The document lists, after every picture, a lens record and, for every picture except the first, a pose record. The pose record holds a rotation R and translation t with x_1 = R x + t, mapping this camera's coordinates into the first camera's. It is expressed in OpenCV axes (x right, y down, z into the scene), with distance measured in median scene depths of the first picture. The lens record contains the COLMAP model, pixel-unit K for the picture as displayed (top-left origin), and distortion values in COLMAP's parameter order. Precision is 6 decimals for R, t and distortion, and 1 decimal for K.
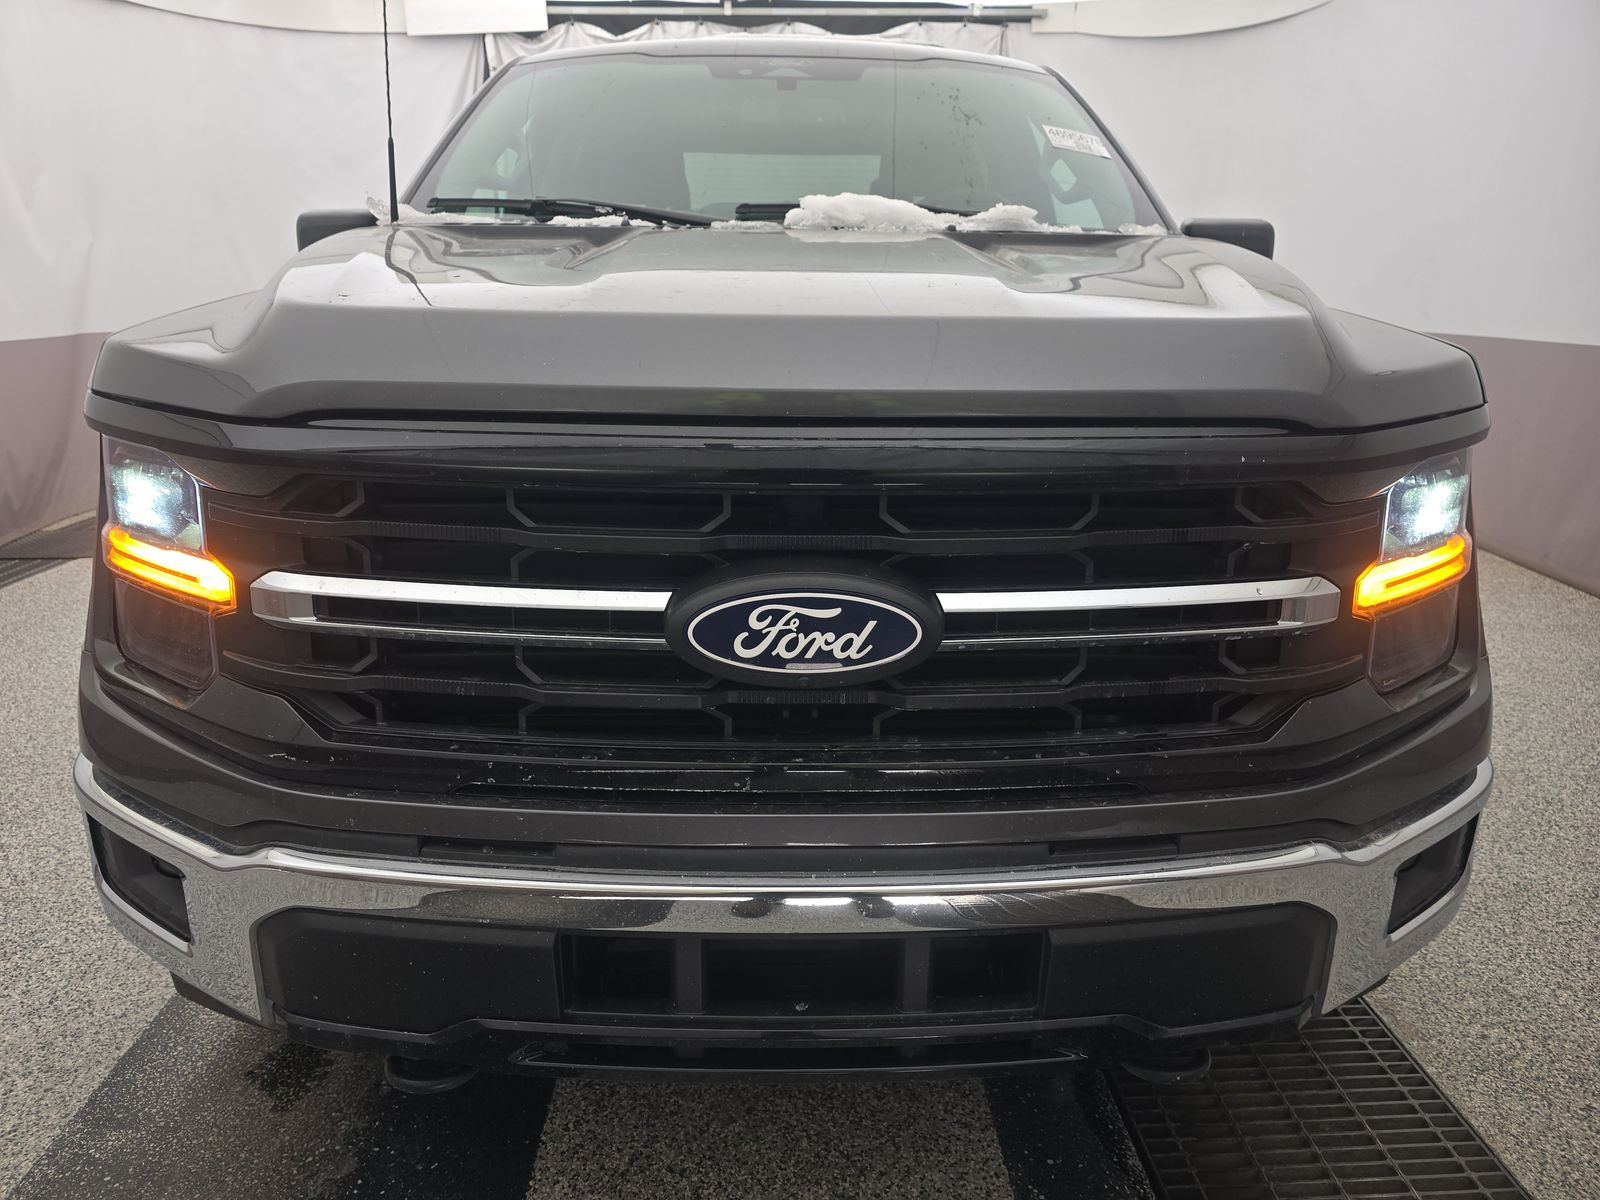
lens RADIAL K [[1078.7, 0, 795.2], [0, 1078.7, 570.9], [0, 0, 1]] dist [0.061831, -0.054290]
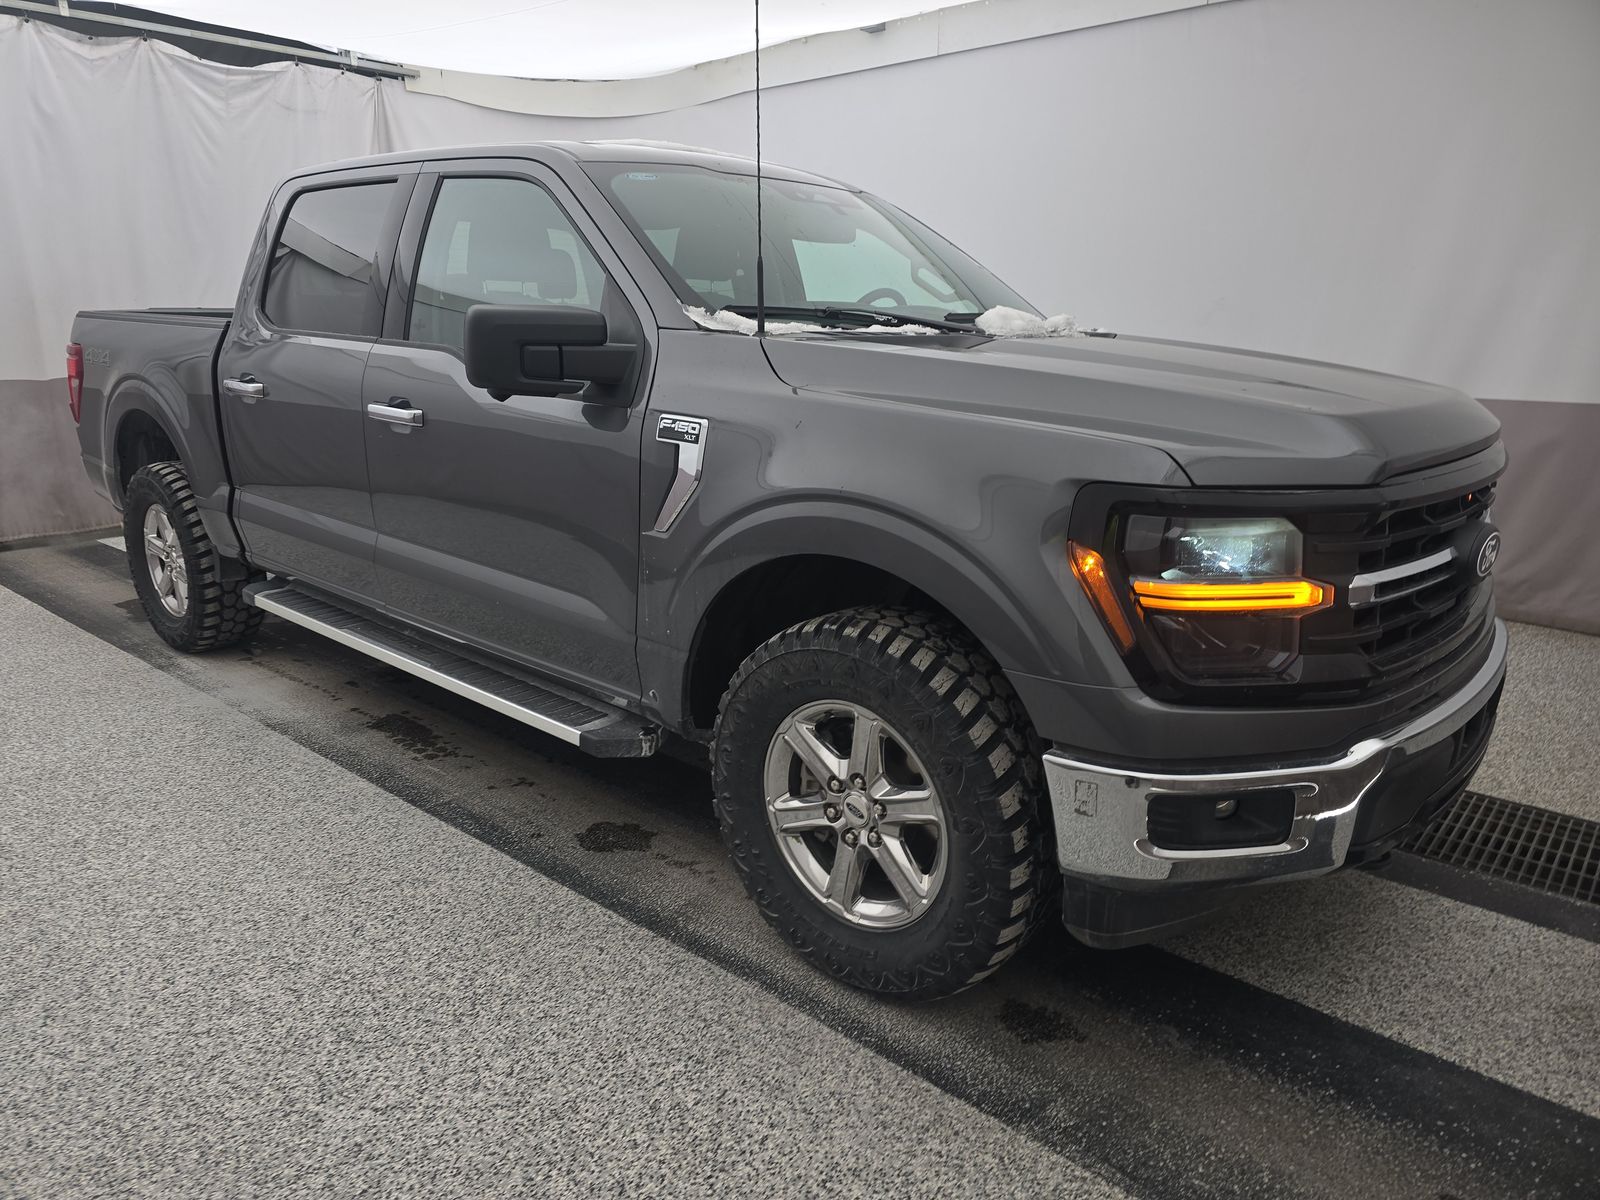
lens RADIAL K [[1078.7, 0, 795.2], [0, 1078.7, 570.9], [0, 0, 1]] dist [0.061831, -0.054290]
pose [[0.678670, -0.171359, 0.714173, -1.420227], [0.188279, 0.980498, 0.056342, -0.164828], [-0.709900, 0.096226, 0.697698, 0.285232]]
